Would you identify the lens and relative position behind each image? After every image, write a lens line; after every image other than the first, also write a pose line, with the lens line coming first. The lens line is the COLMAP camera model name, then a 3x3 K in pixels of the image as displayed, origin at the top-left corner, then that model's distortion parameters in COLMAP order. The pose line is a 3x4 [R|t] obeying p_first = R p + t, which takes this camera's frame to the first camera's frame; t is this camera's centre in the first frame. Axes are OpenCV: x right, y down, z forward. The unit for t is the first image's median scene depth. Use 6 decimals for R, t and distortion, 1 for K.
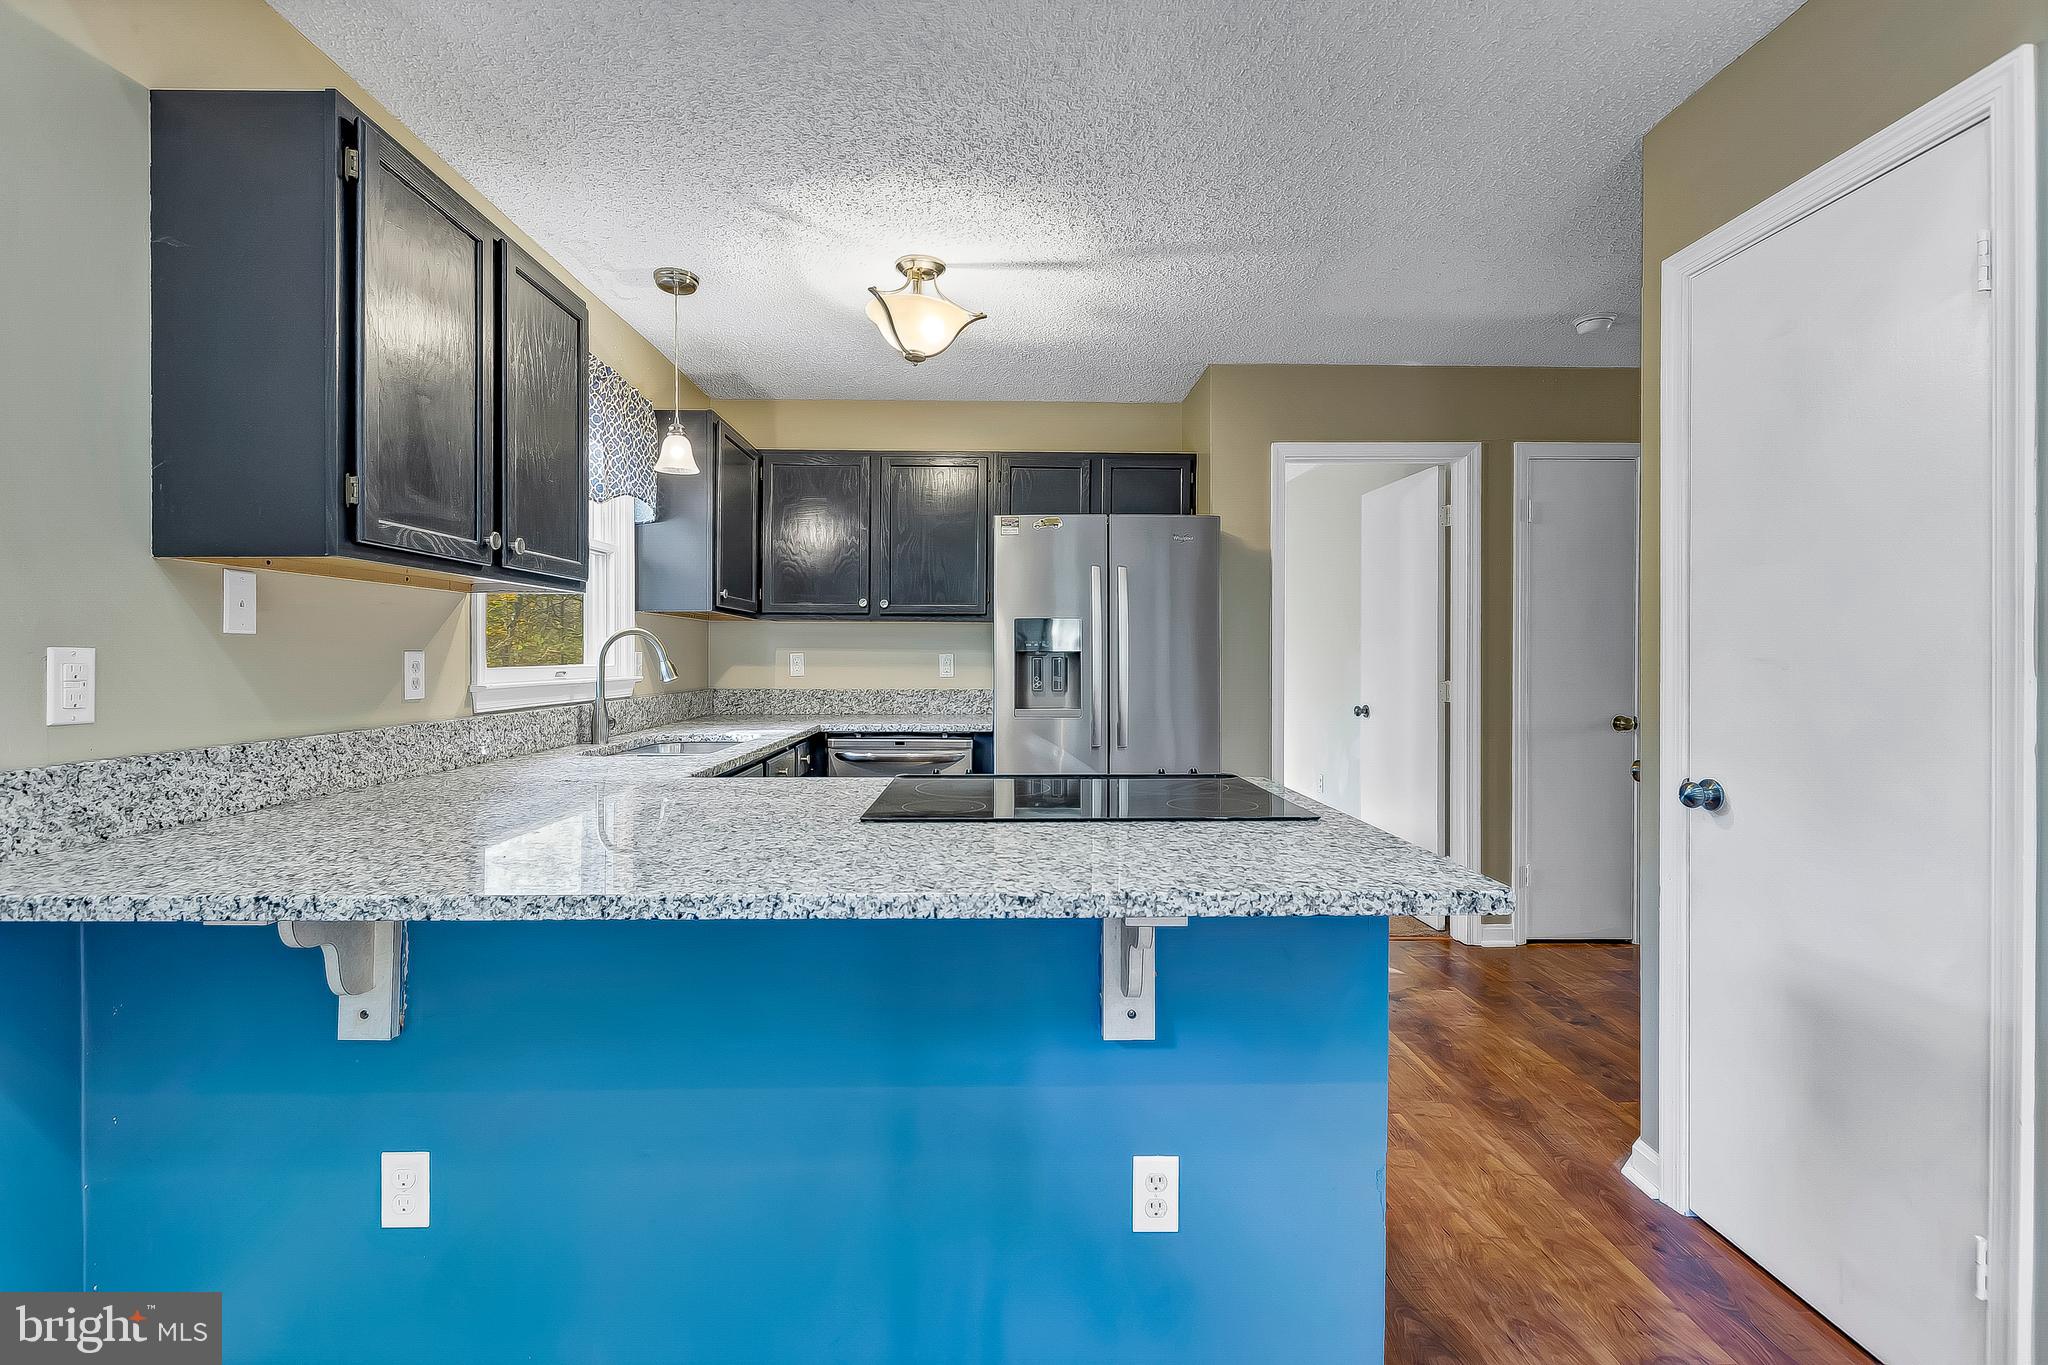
lens RADIAL K [[917.0, 0, 1035.4], [0, 917.0, 655.8], [0, 0, 1]] dist [0.003622, -0.000652]
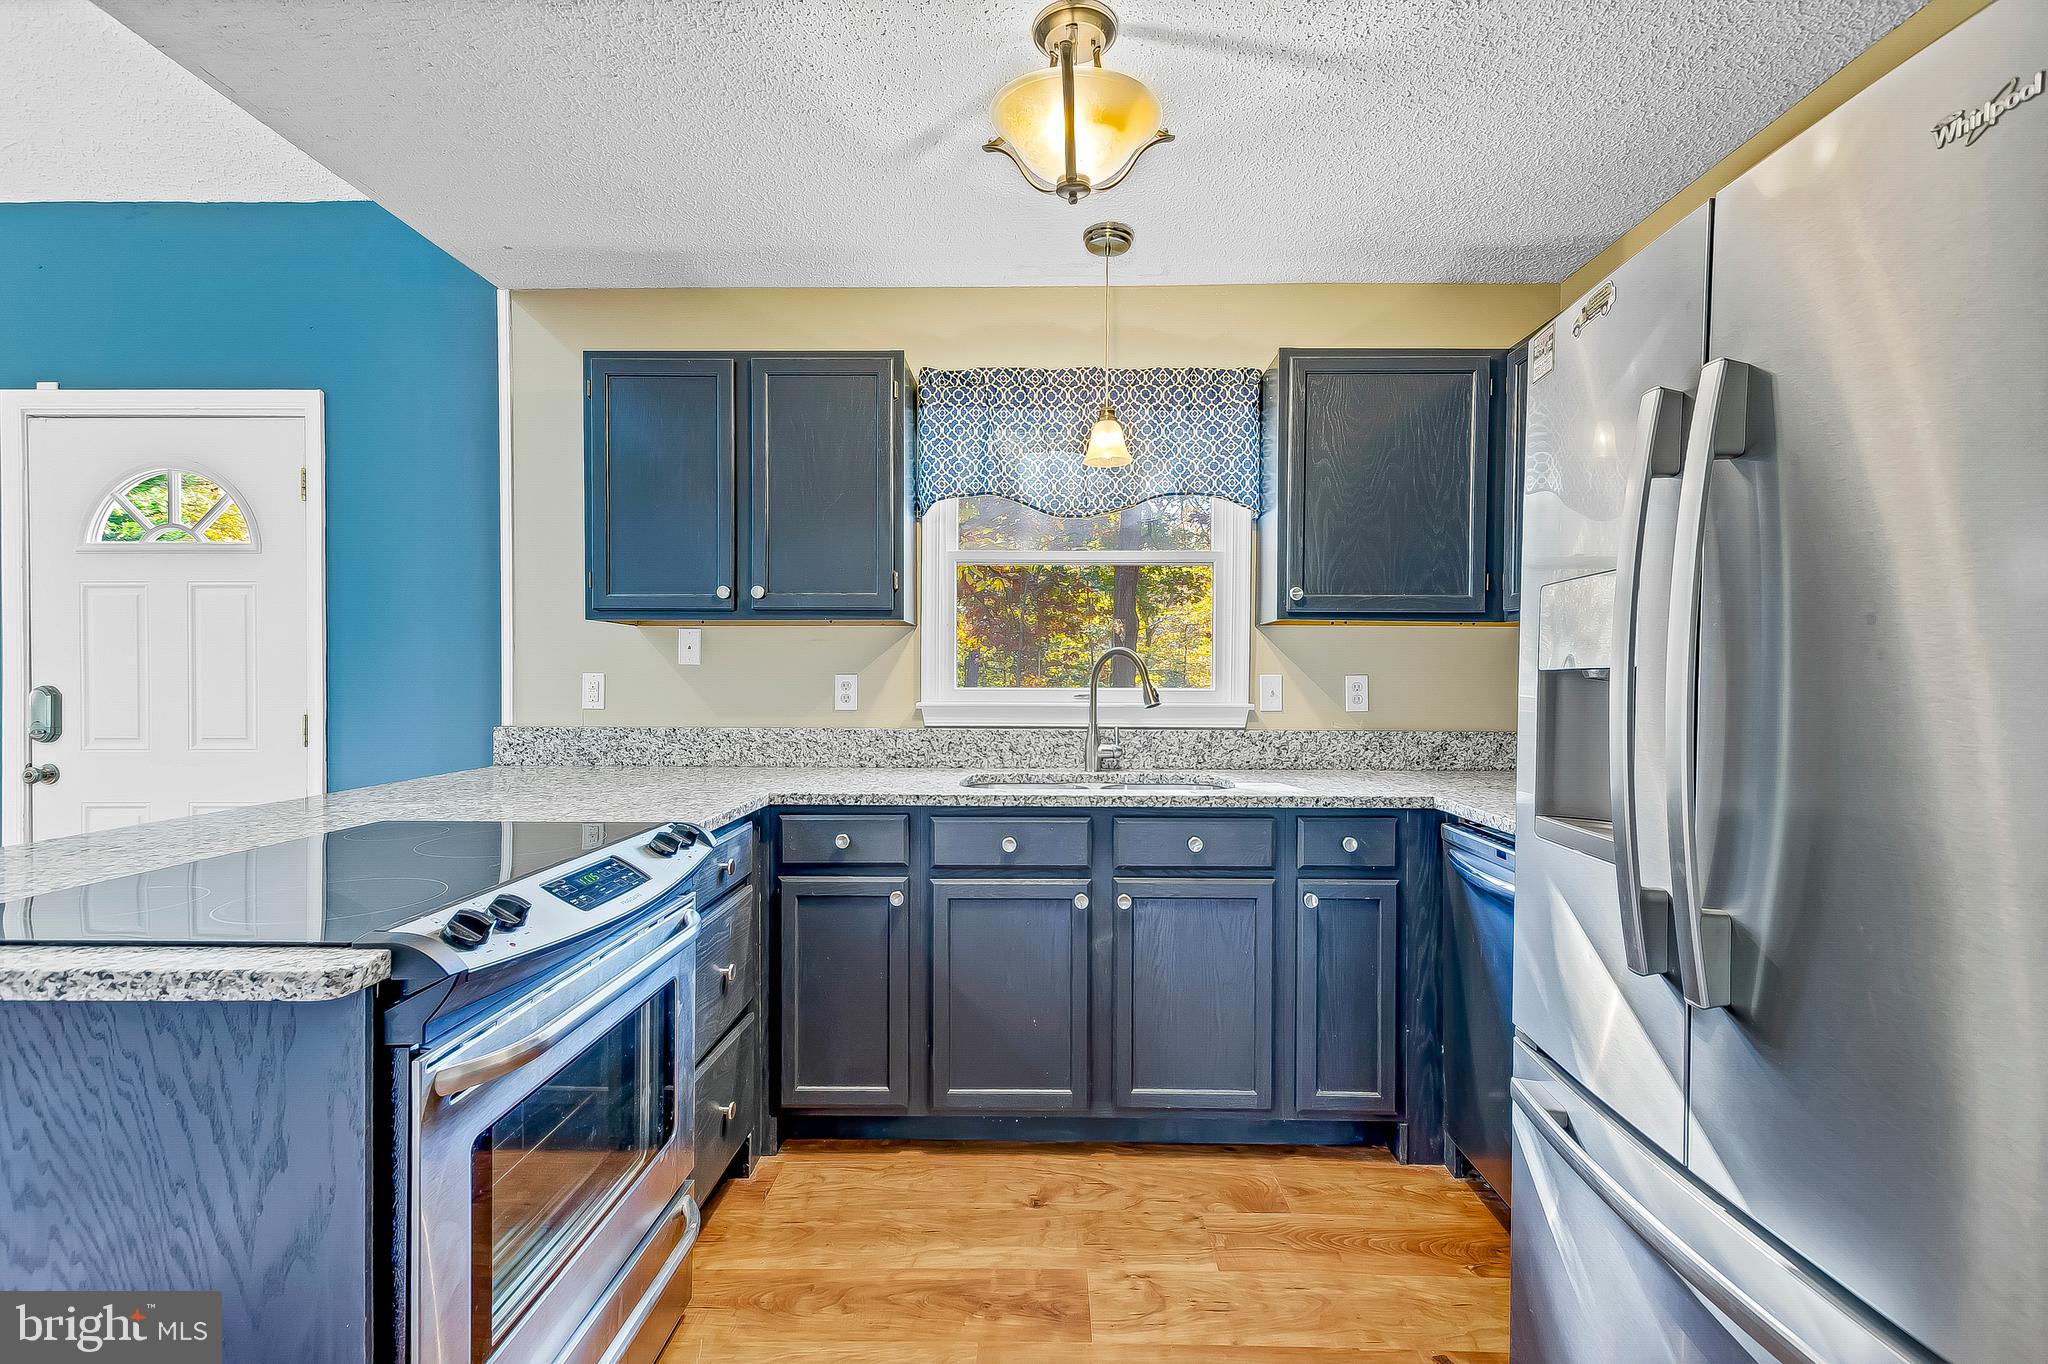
lens RADIAL K [[917.0, 0, 1049.3], [0, 917.0, 693.5], [0, 0, 1]] dist [0.003622, -0.000652]
pose [[-0.055882, 0.017066, -0.998292, 0.644771], [-0.003397, 0.999845, 0.017283, -0.001398], [0.998432, 0.004357, -0.055815, 1.371594]]
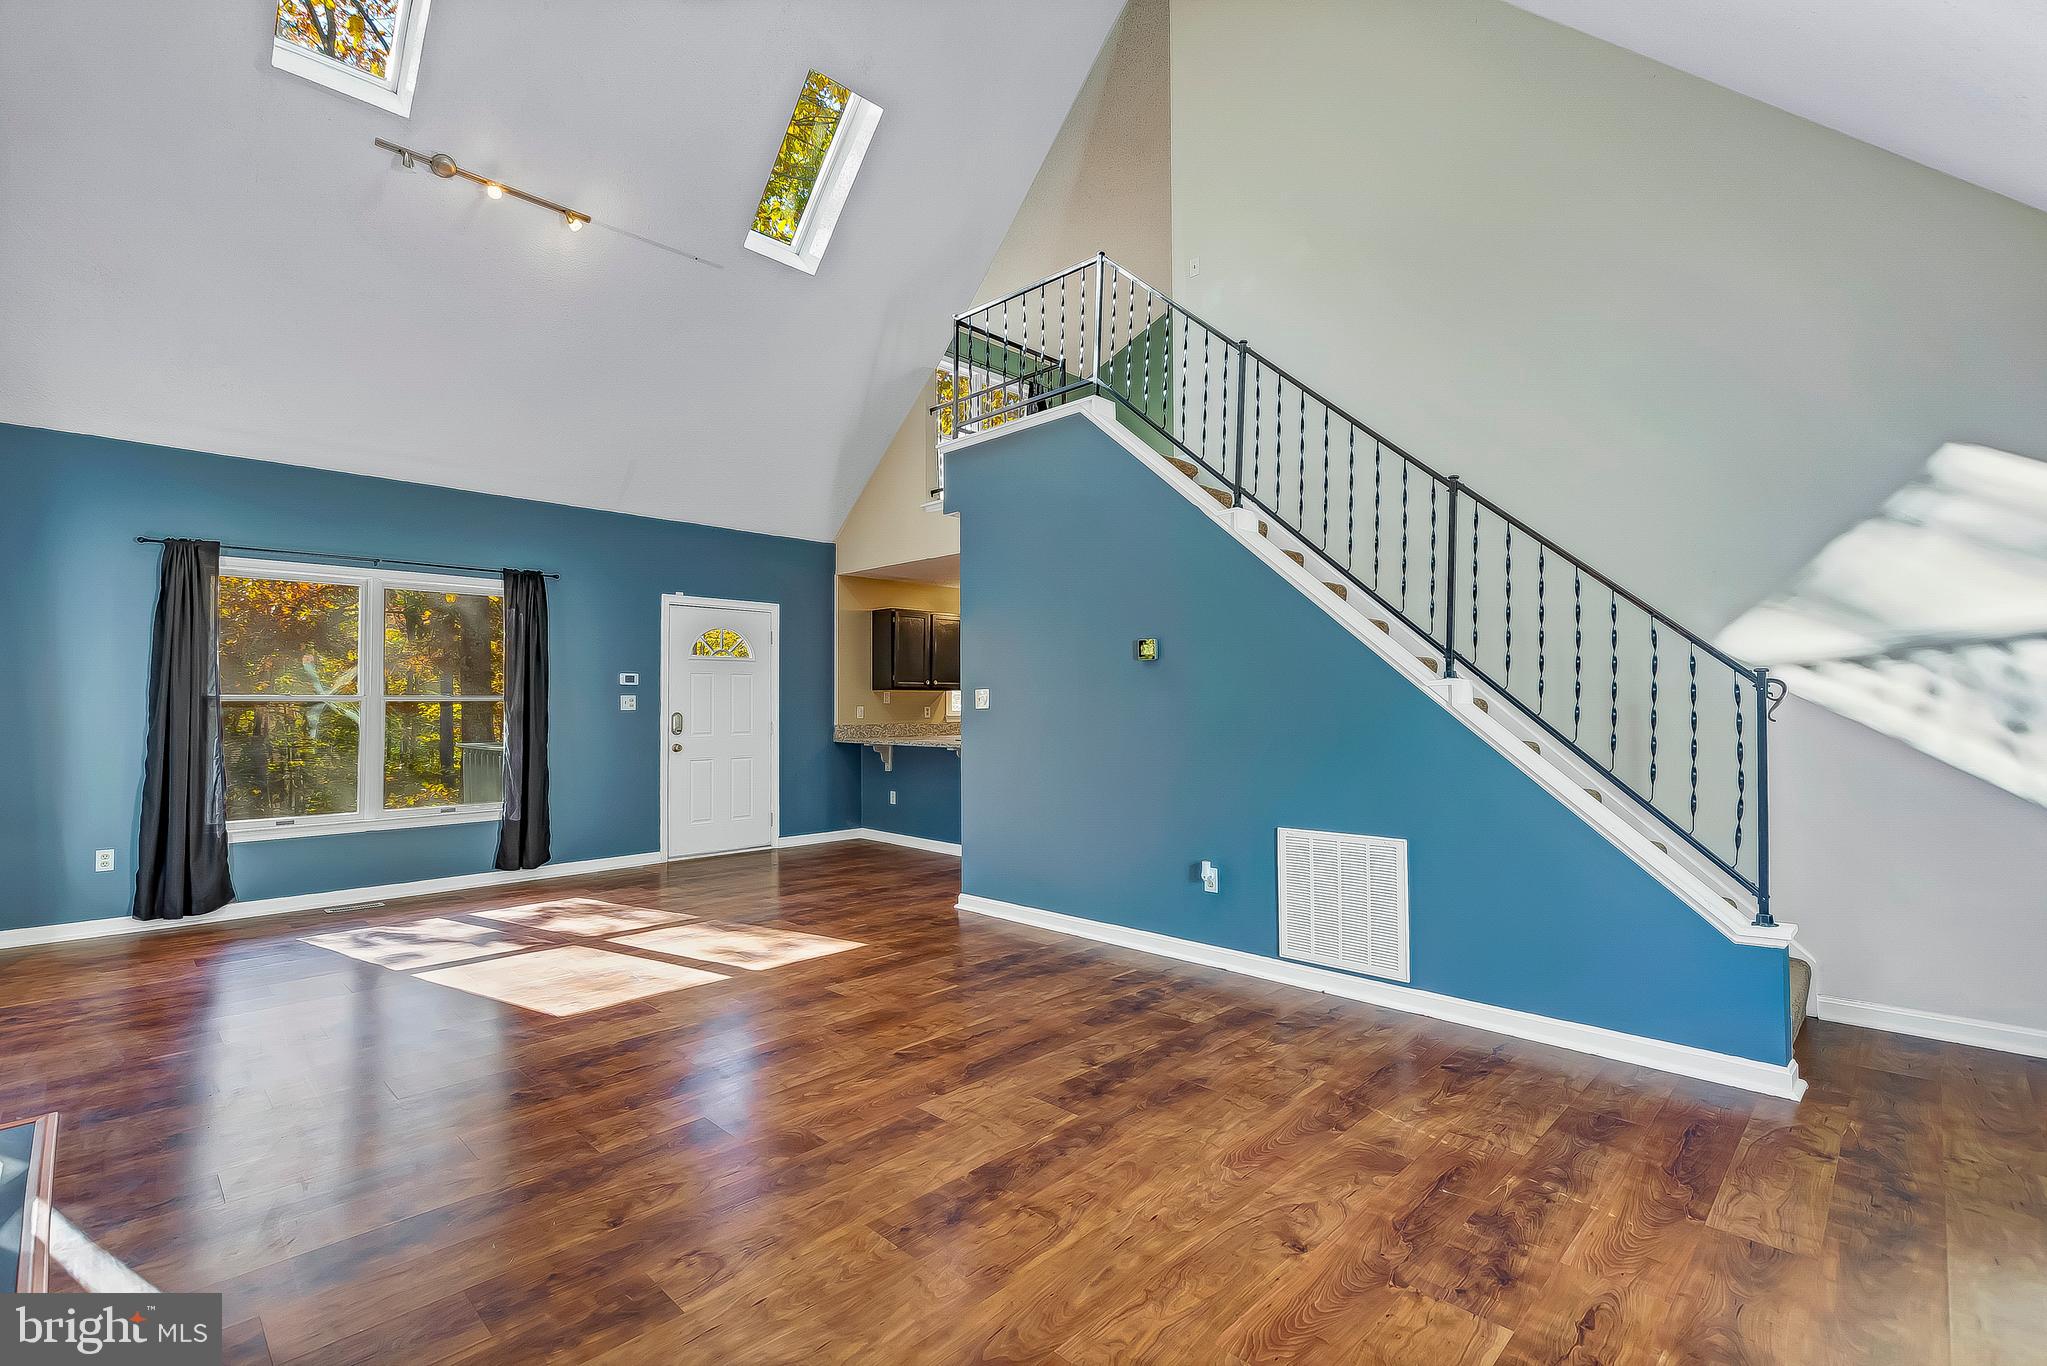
lens RADIAL K [[916.6, 0, 1034.0], [0, 916.6, 688.0], [0, 0, 1]] dist [0.003622, -0.000652]
pose [[0.688274, -0.019420, -0.725191, 2.715011], [0.006473, 0.999766, -0.020629, 0.003775], [0.725422, 0.009504, 0.688238, -1.544445]]
